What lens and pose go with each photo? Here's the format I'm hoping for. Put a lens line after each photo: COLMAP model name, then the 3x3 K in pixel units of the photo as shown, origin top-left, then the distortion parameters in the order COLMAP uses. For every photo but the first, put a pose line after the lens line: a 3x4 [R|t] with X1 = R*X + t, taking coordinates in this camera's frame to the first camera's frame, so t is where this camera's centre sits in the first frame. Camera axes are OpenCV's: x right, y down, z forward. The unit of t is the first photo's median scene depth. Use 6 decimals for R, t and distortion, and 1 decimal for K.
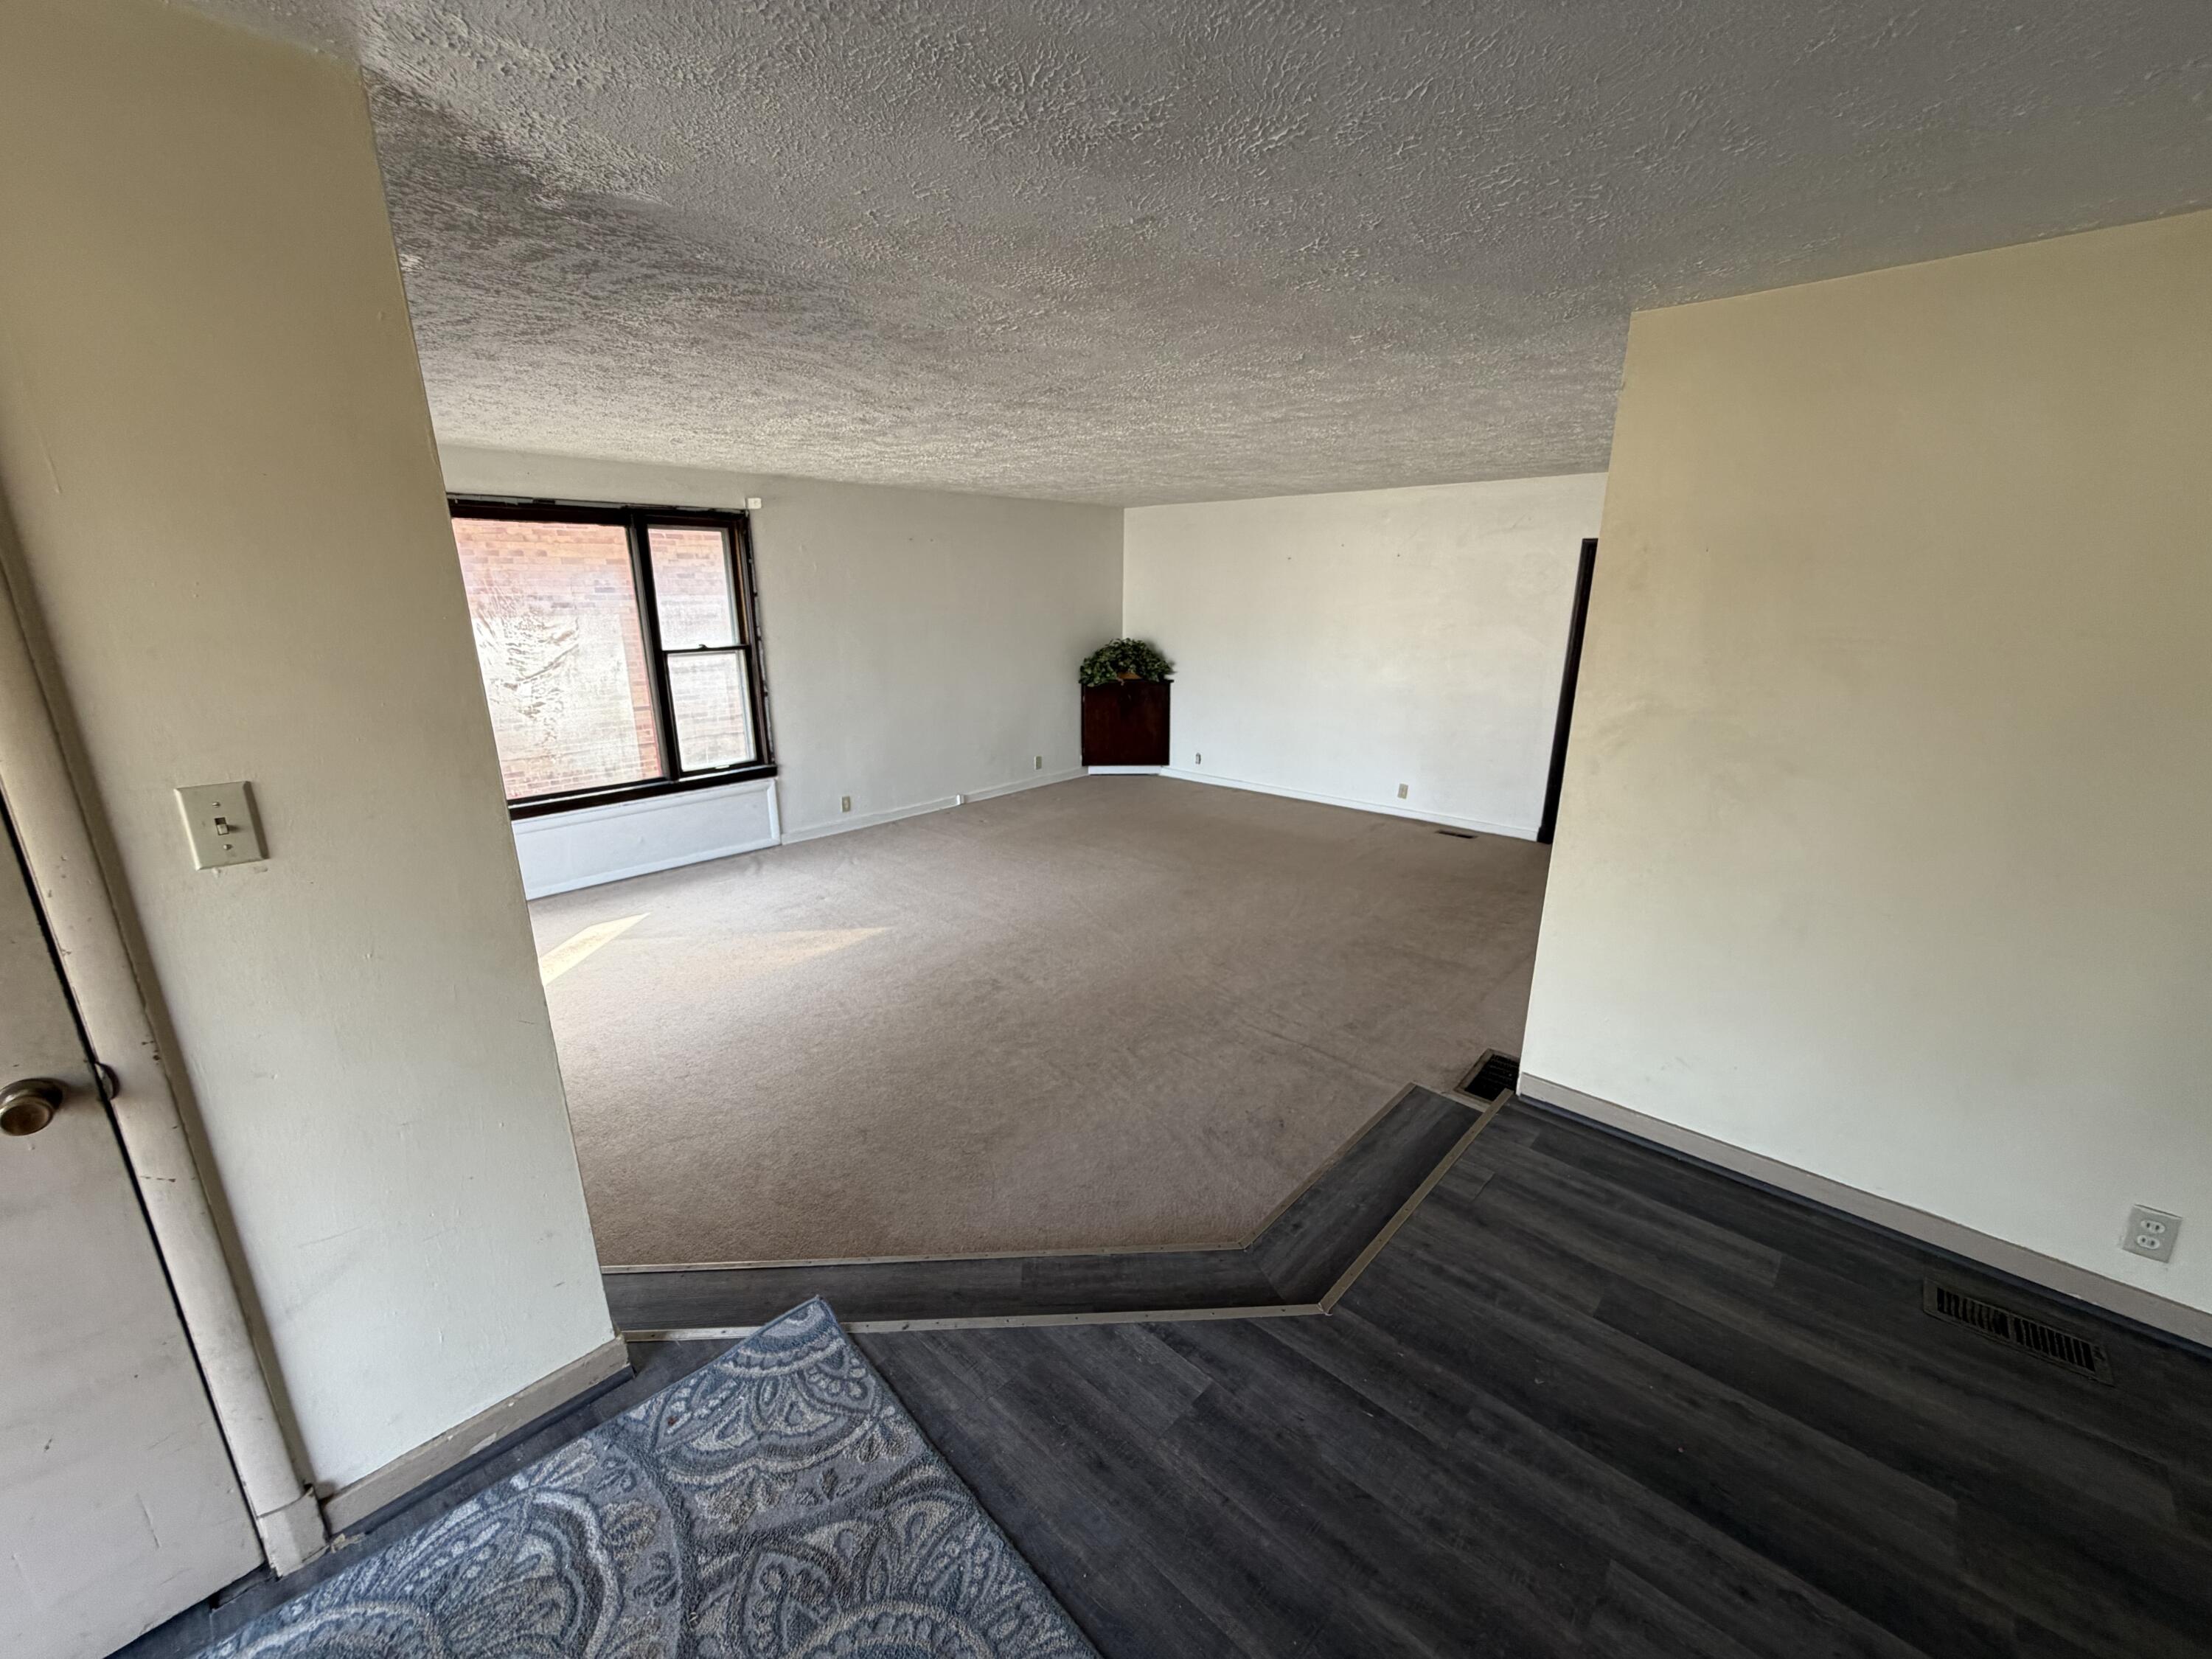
lens RADIAL K [[879.5, 0, 1098.3], [0, 879.5, 832.1], [0, 0, 1]] dist [0.001040, -0.000158]
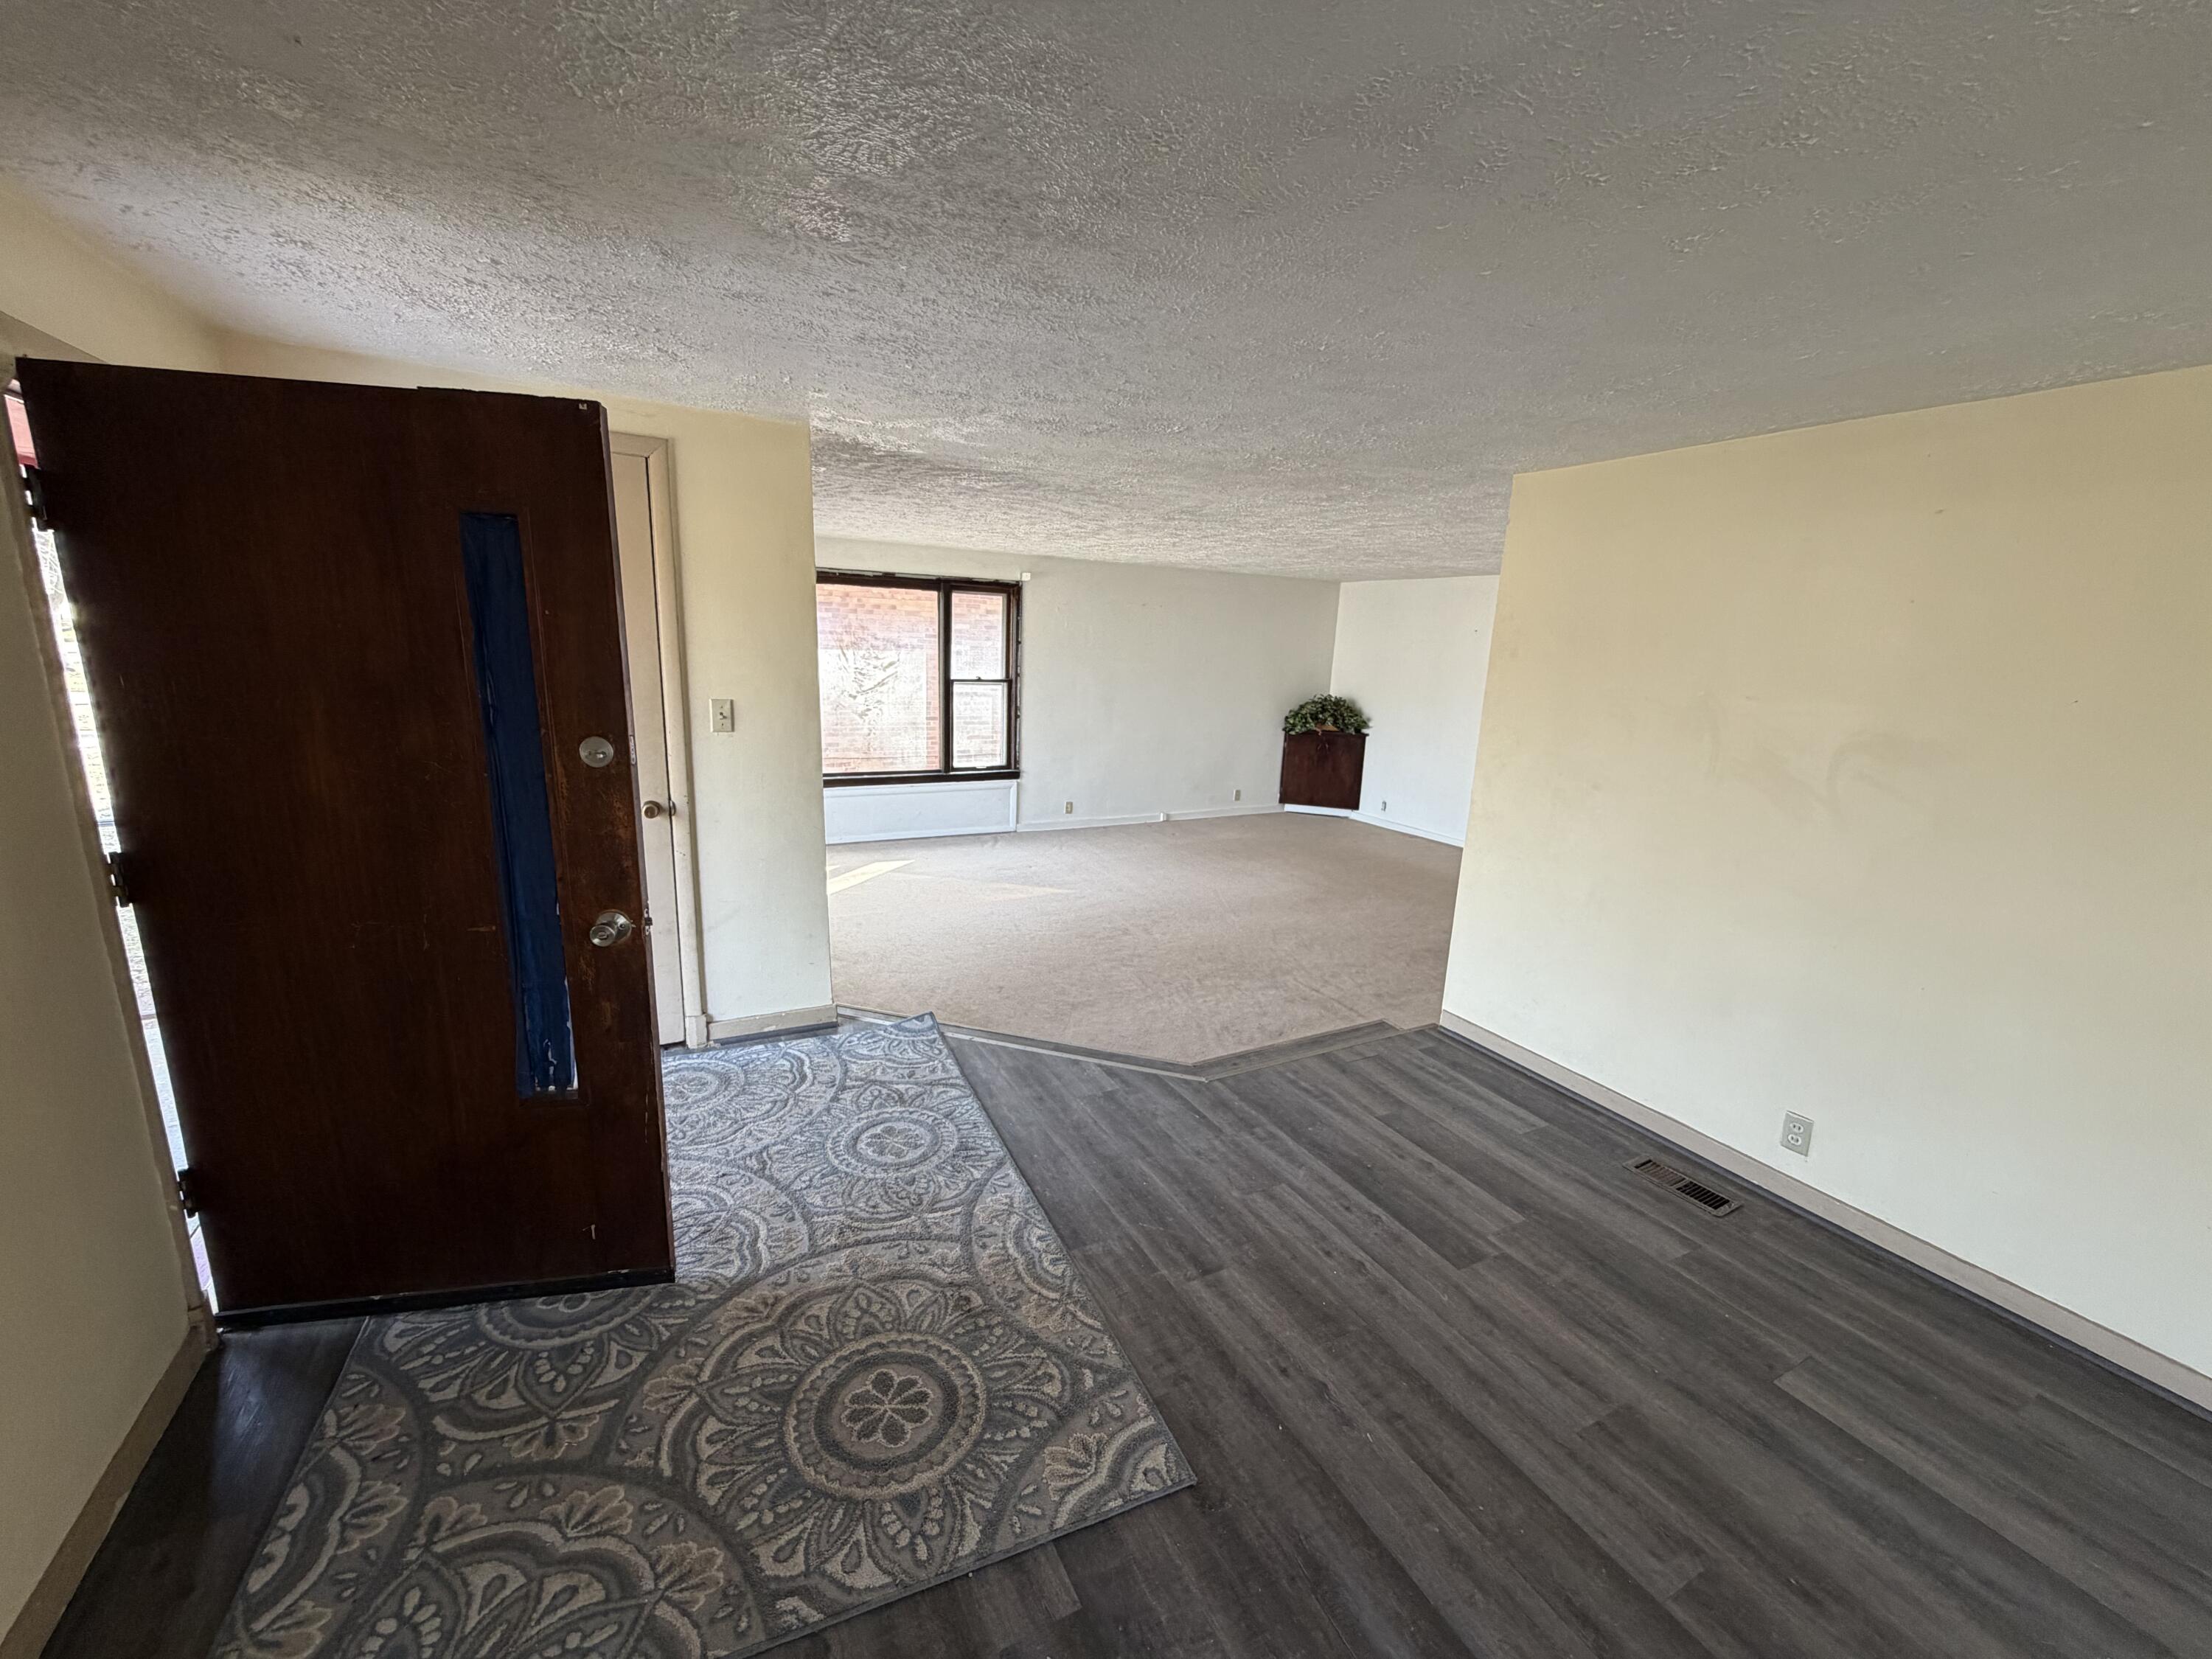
lens RADIAL K [[879.5, 0, 1098.3], [0, 879.5, 832.1], [0, 0, 1]] dist [0.001040, -0.000158]
pose [[0.943253, 0.107943, -0.314042, 0.190920], [-0.128228, 0.990741, -0.044606, 0.066799], [0.306320, 0.082344, 0.948361, -0.232094]]
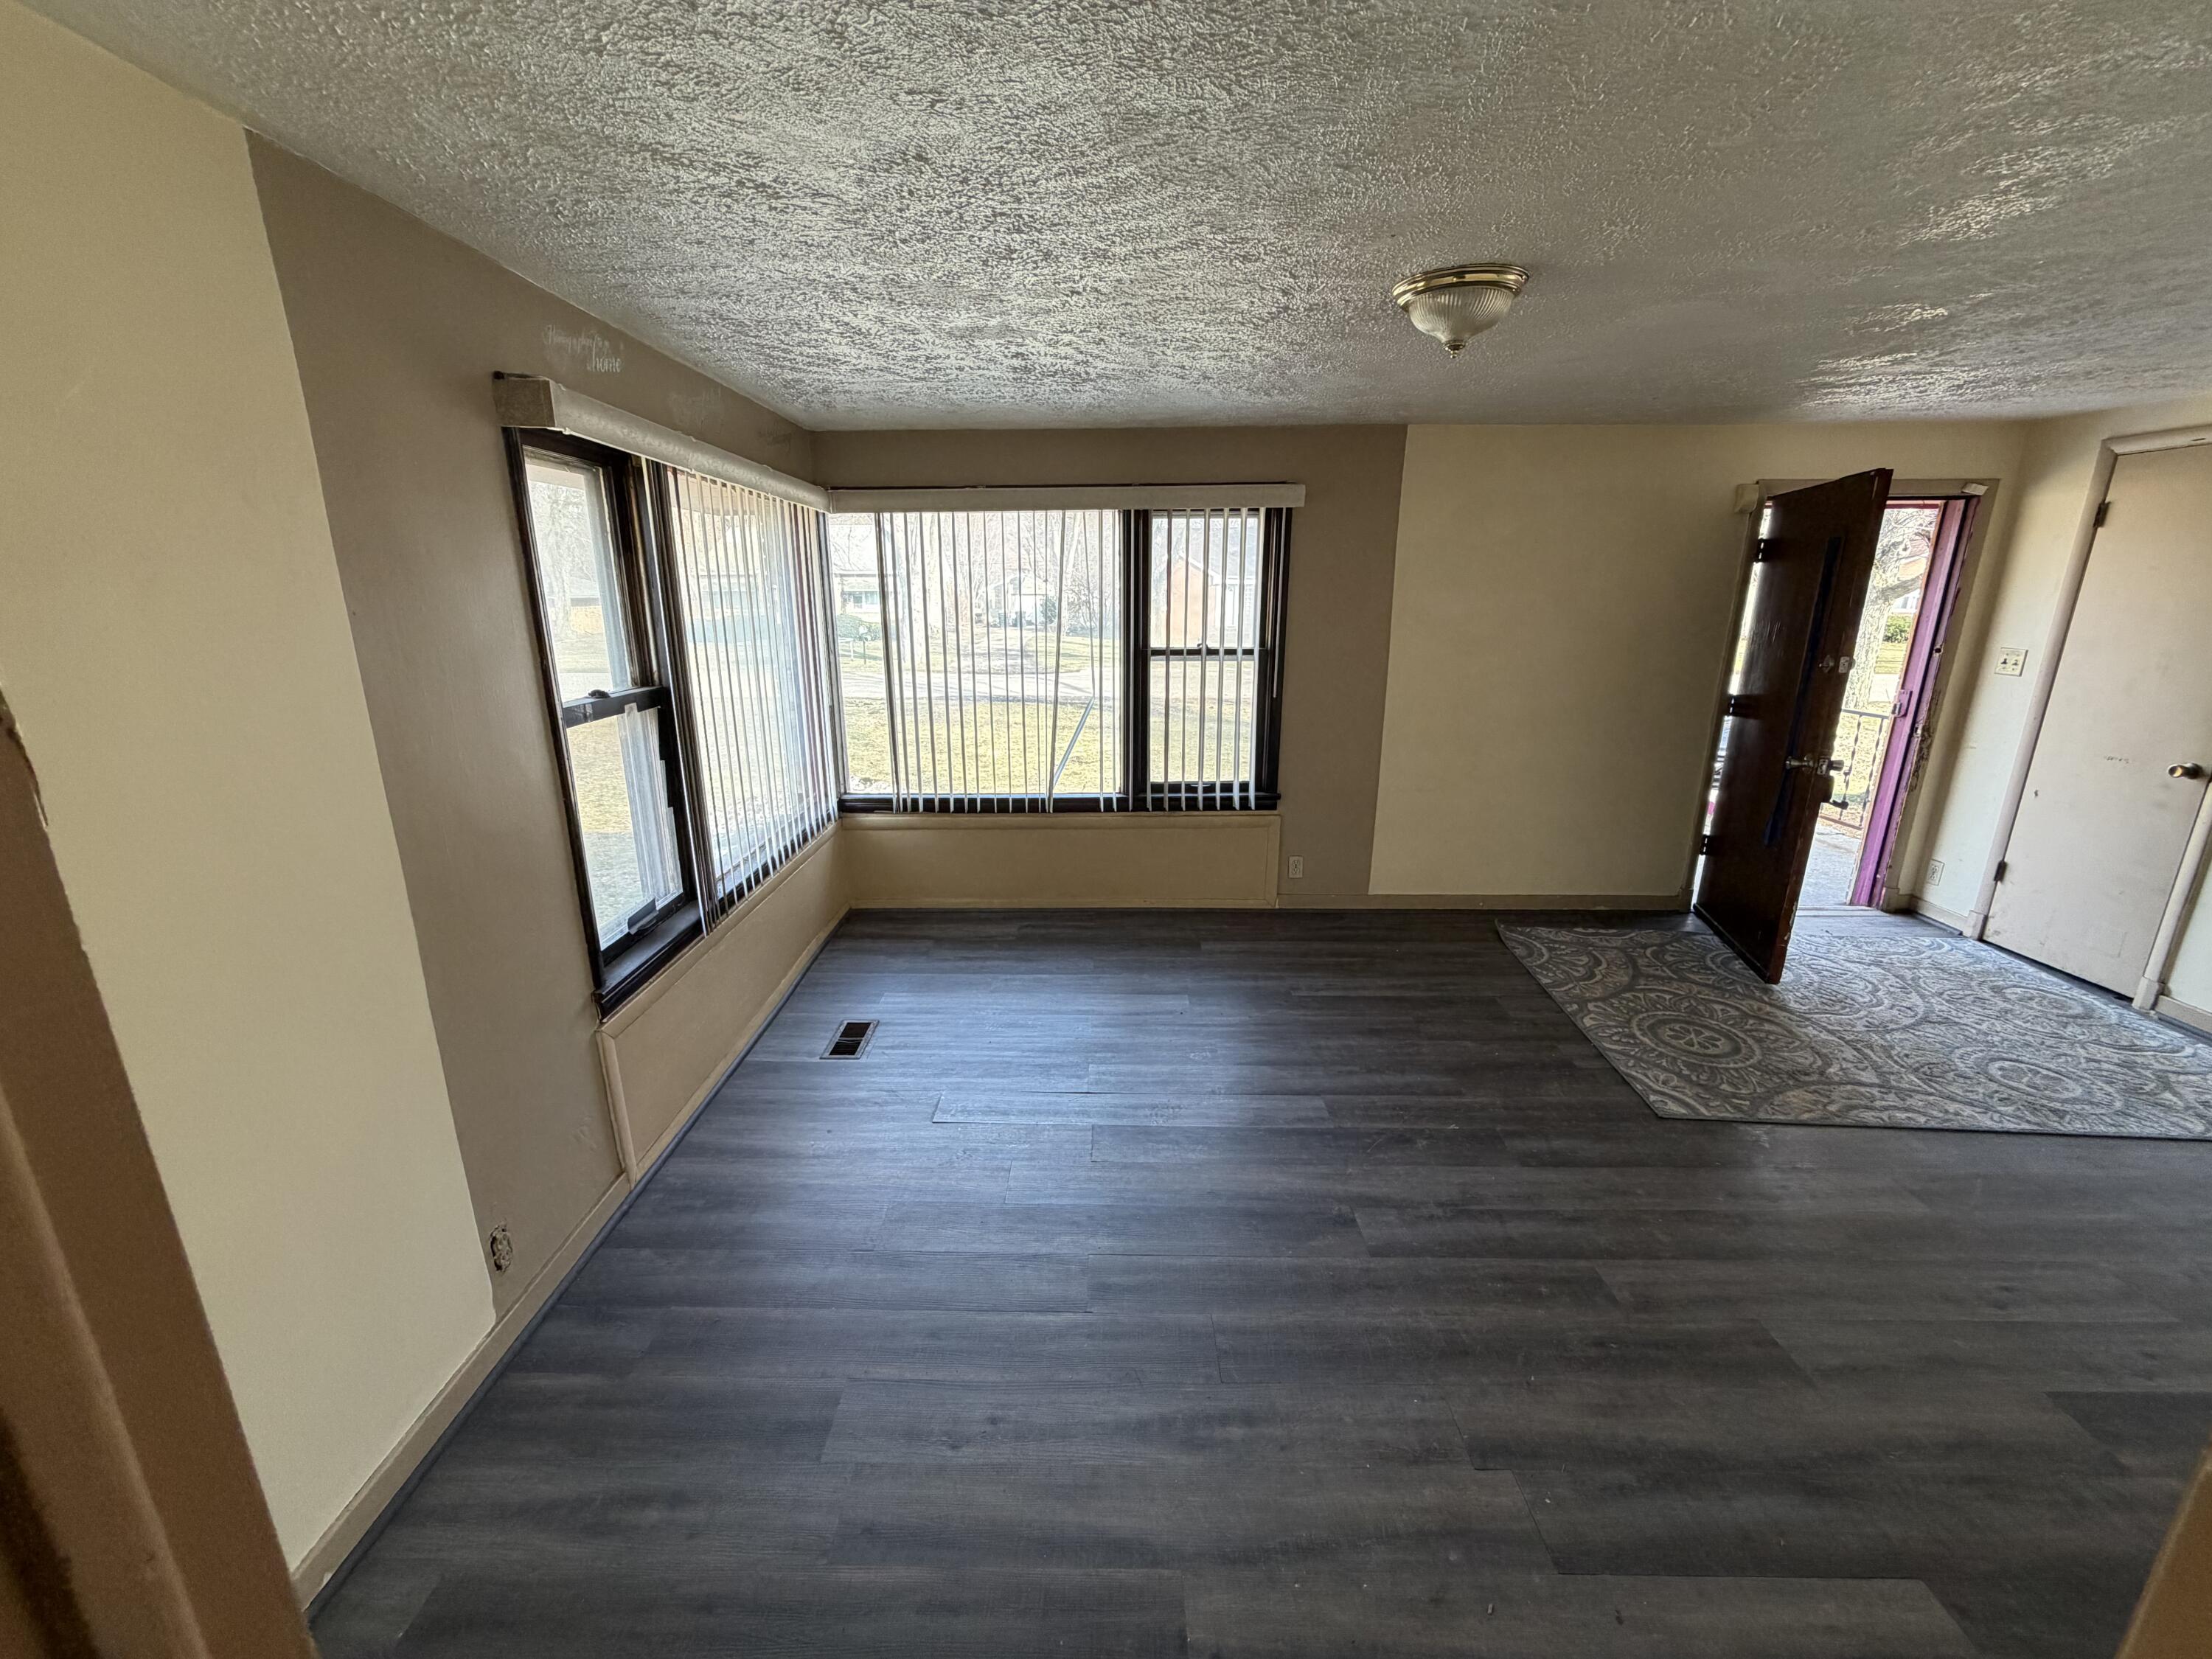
lens RADIAL K [[883.4, 0, 1101.6], [0, 883.4, 834.0], [0, 0, 1]] dist [0.002879, -0.003227]
pose [[-0.734730, 0.181816, -0.653540, 0.673913], [-0.183900, 0.873950, 0.449880, -0.030548], [0.652956, 0.450727, -0.608682, 0.110329]]
